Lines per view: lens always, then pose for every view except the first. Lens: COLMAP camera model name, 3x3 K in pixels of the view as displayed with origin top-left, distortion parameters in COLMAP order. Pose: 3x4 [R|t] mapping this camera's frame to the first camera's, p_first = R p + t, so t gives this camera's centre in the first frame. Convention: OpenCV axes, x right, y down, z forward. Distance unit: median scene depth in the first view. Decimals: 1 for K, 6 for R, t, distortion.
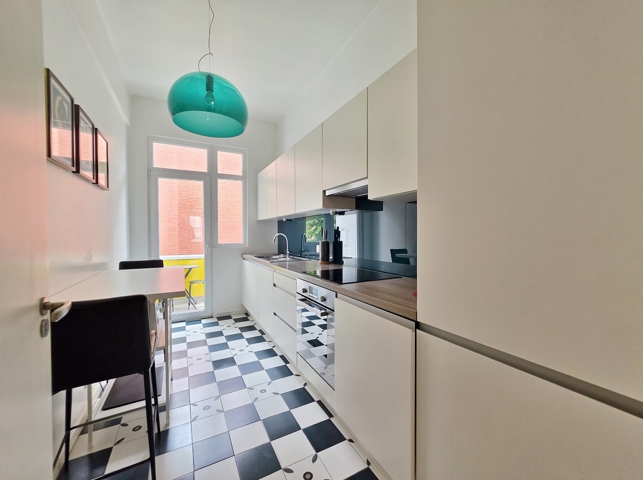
lens RADIAL K [[257.9, 0, 326.8], [0, 257.9, 241.3], [0, 0, 1]] dist [-0.003559, 0.000540]
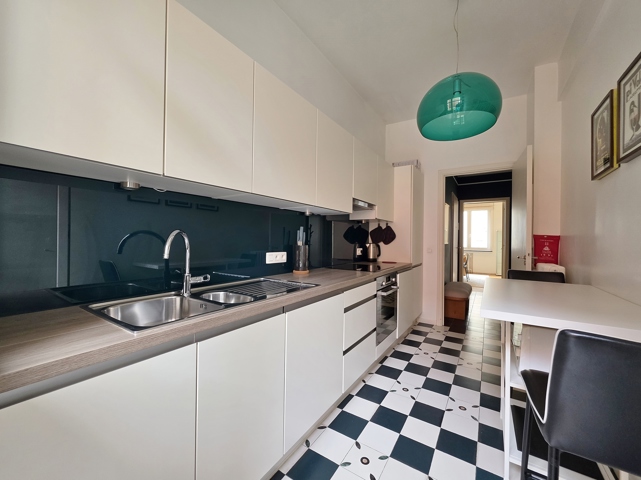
lens RADIAL K [[257.1, 0, 318.8], [0, 257.1, 239.3], [0, 0, 1]] dist [-0.003559, 0.000540]
pose [[-0.454268, -0.011689, 0.890789, -0.842428], [-0.003645, 0.999930, 0.011262, -0.027880], [-0.890858, 0.001869, -0.454278, 1.496220]]
